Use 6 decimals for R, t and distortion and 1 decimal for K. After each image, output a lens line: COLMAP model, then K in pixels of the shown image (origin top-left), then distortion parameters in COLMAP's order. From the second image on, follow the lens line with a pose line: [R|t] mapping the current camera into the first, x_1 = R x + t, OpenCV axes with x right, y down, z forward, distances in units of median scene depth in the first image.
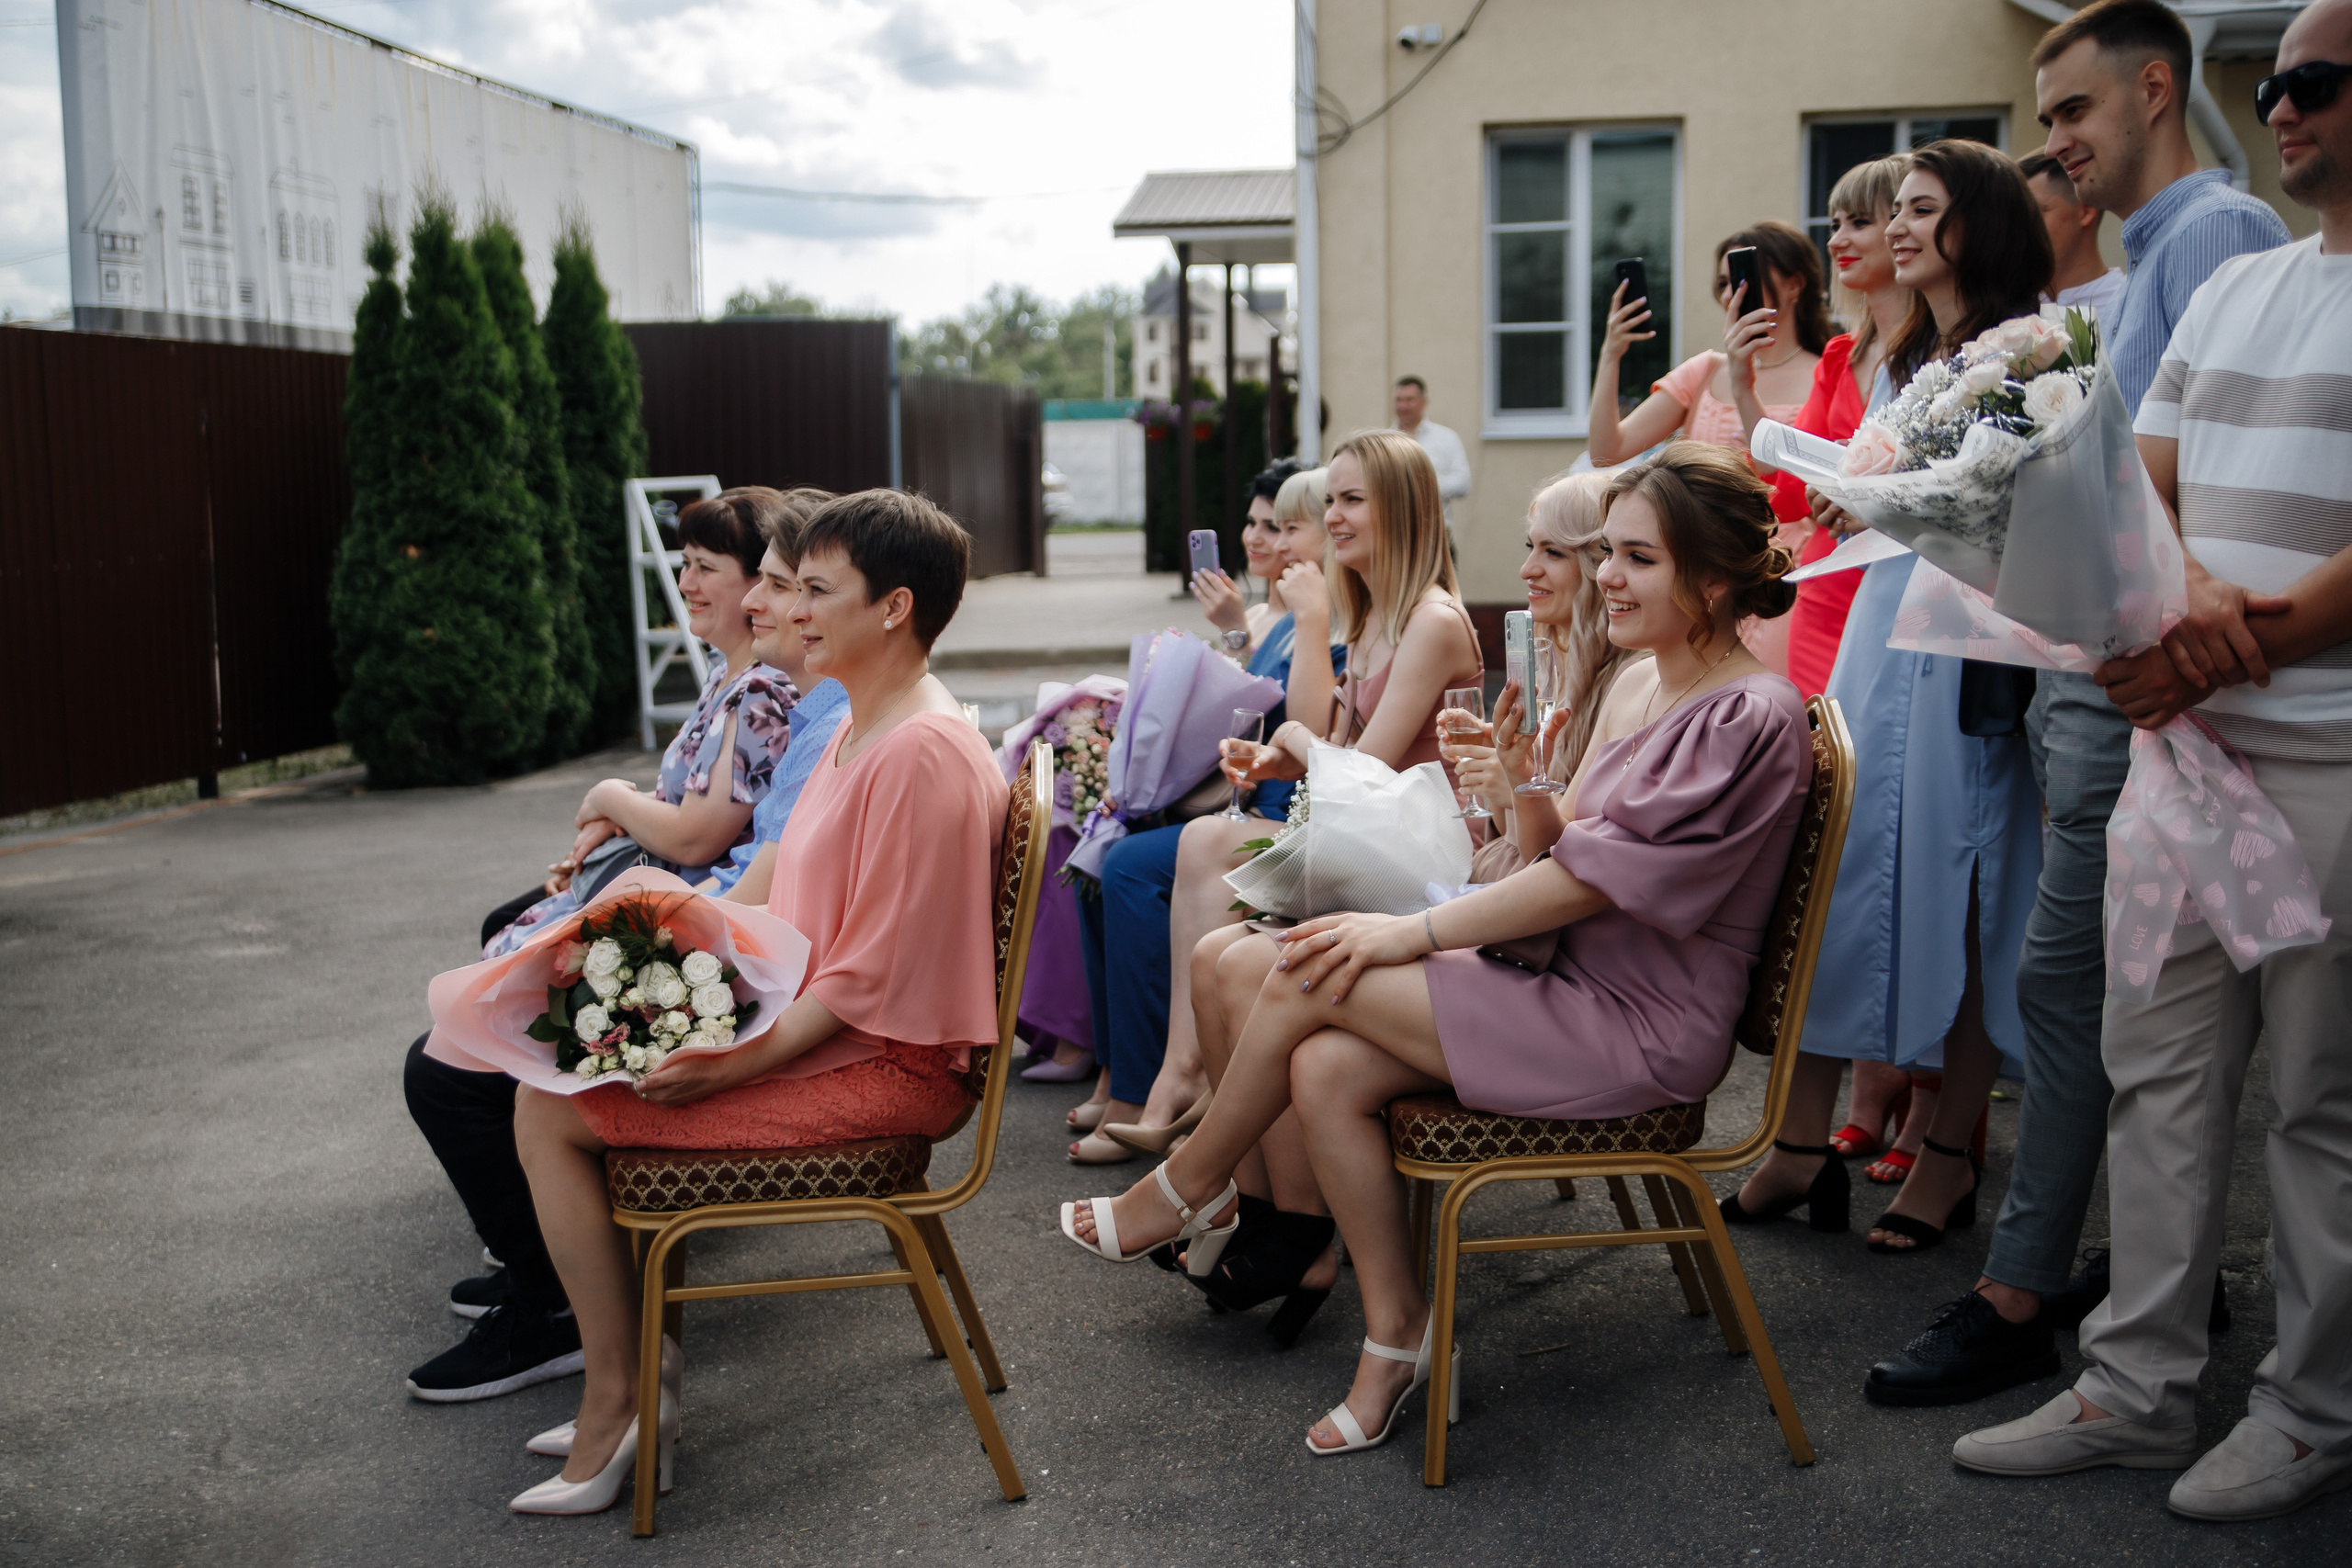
lens RADIAL K [[2917.2, 0, 1180.0], [0, 2917.2, 783.0], [0, 0, 1]] dist [-0.018846, 0.336071]
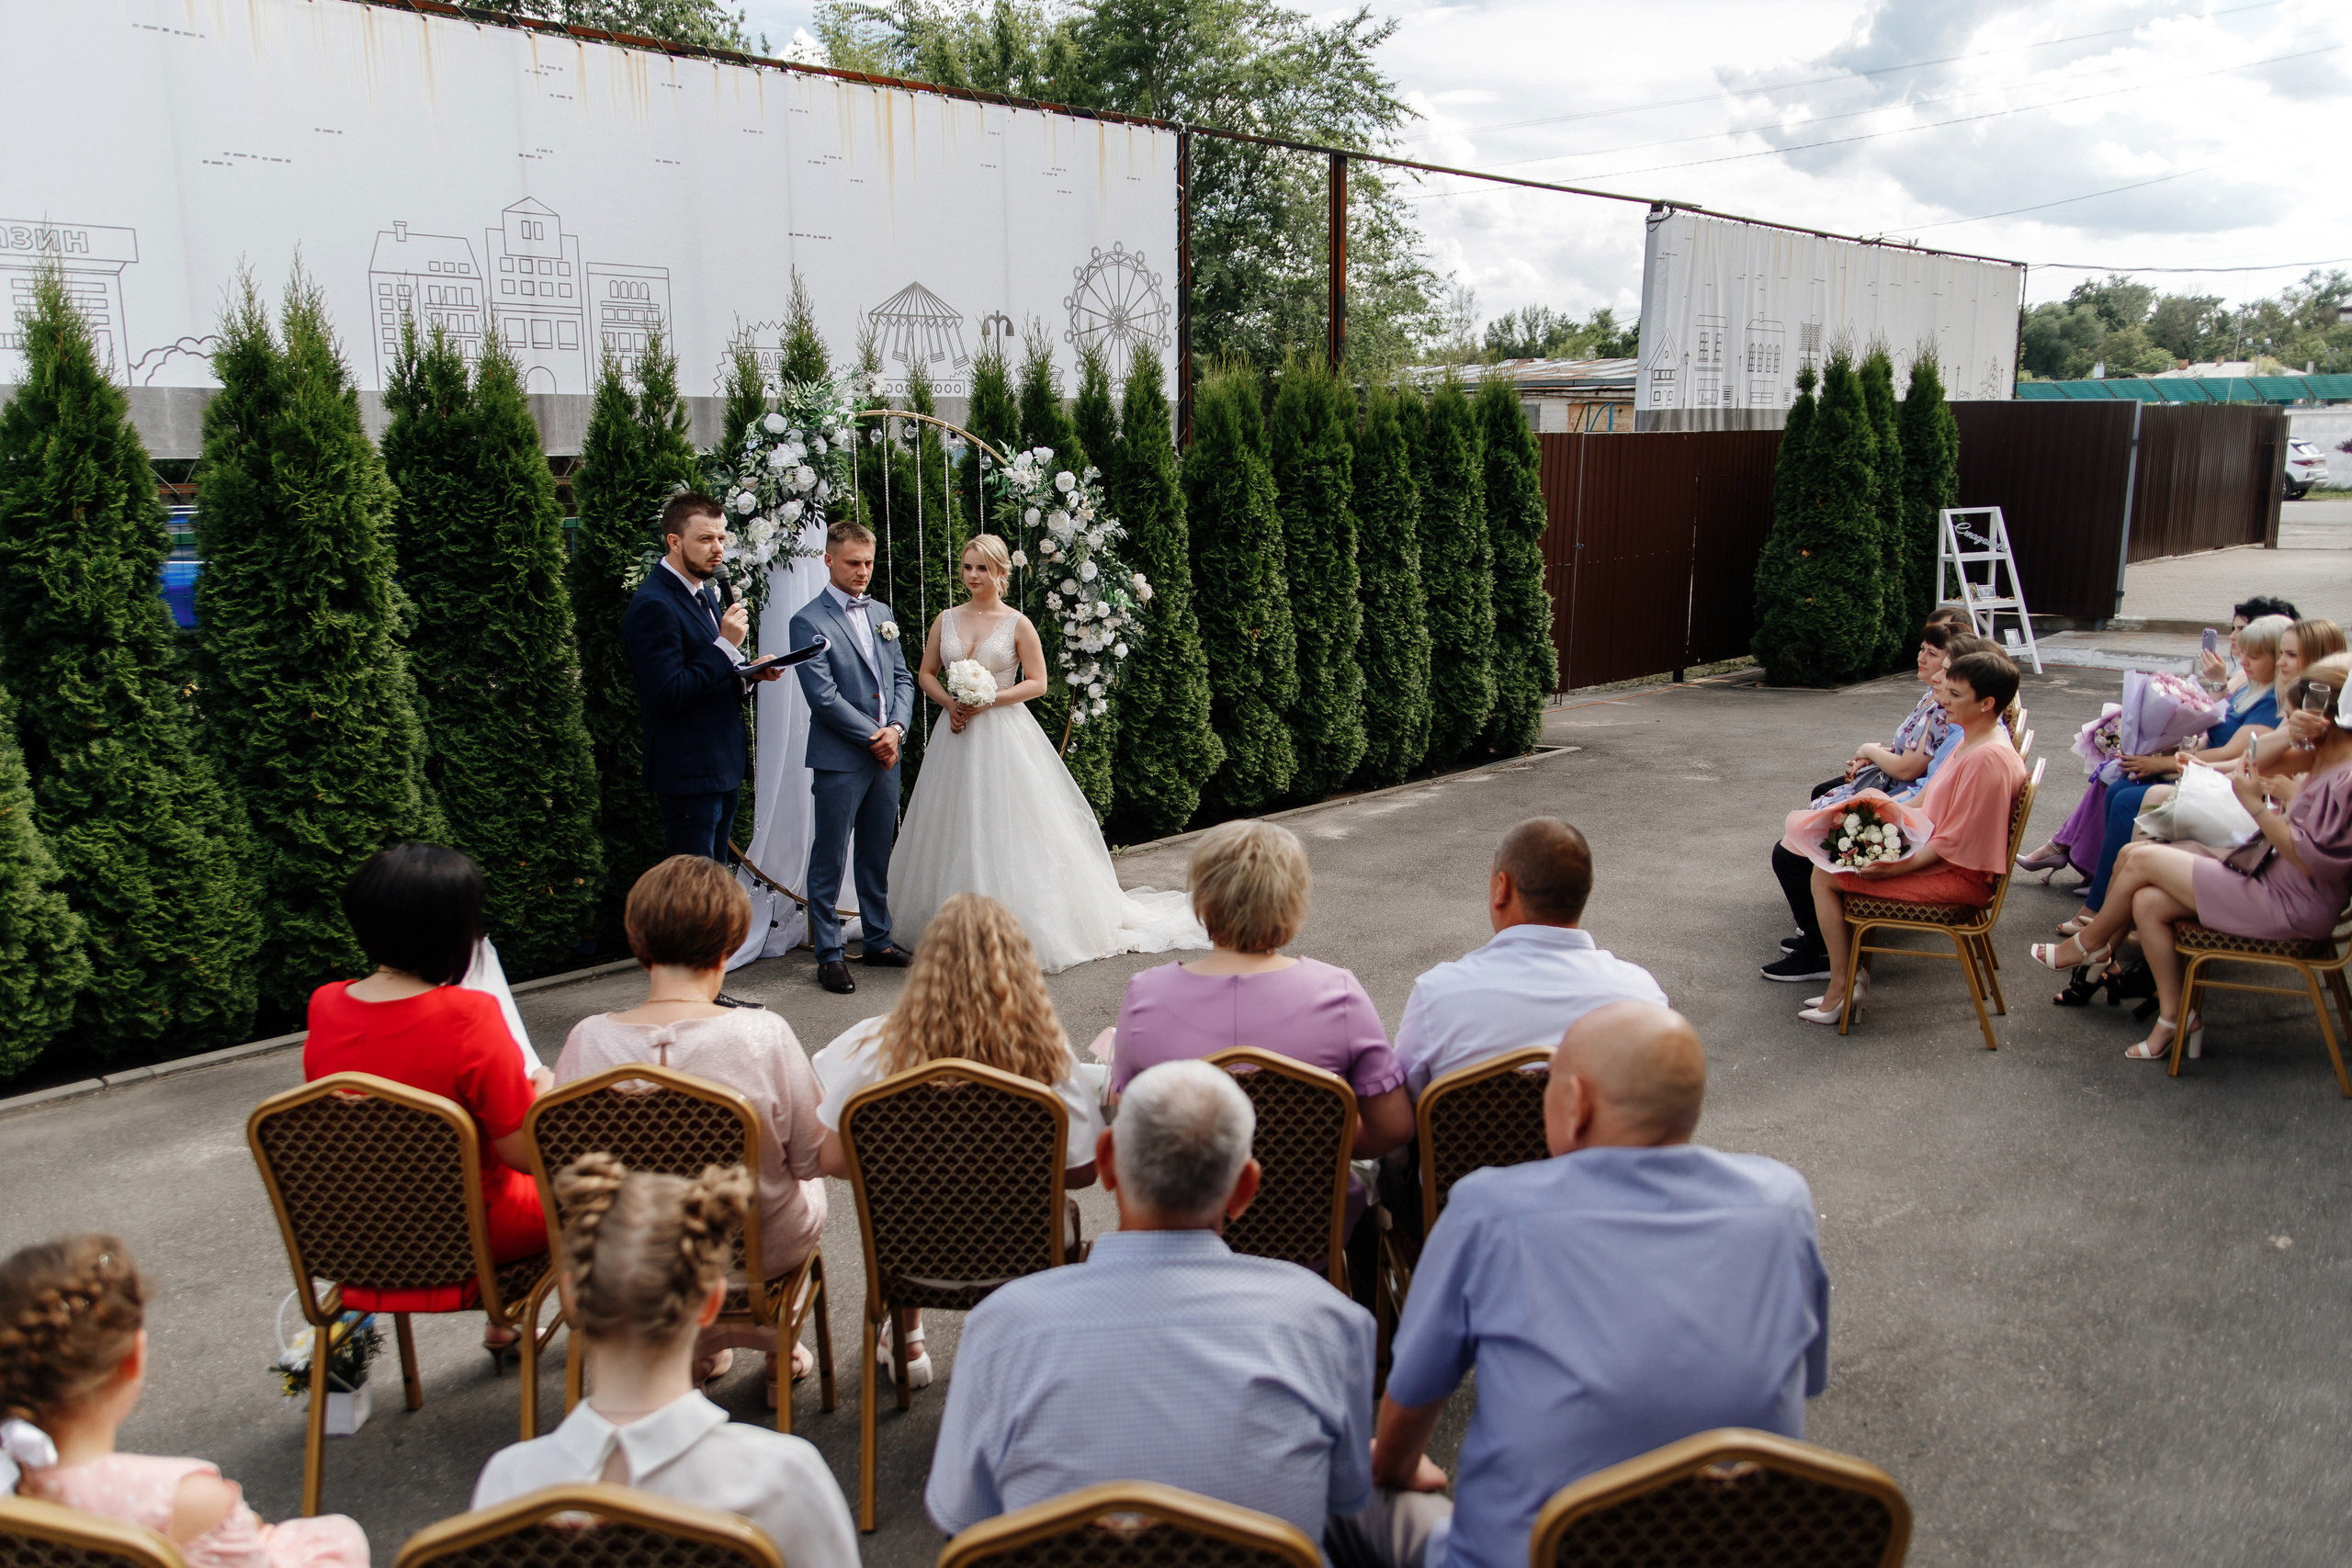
lens RADIAL K [[1911.4, 0, 1176.5], [0, 1911.4, 787.8], [0, 0, 1]] dist [-0.009628, -0.006265]
pose [[0.839516, 0.118619, -0.530228, 0.153438], [-0.078961, 0.992153, 0.096938, -0.067775], [0.537566, -0.039514, 0.842295, -0.596372]]
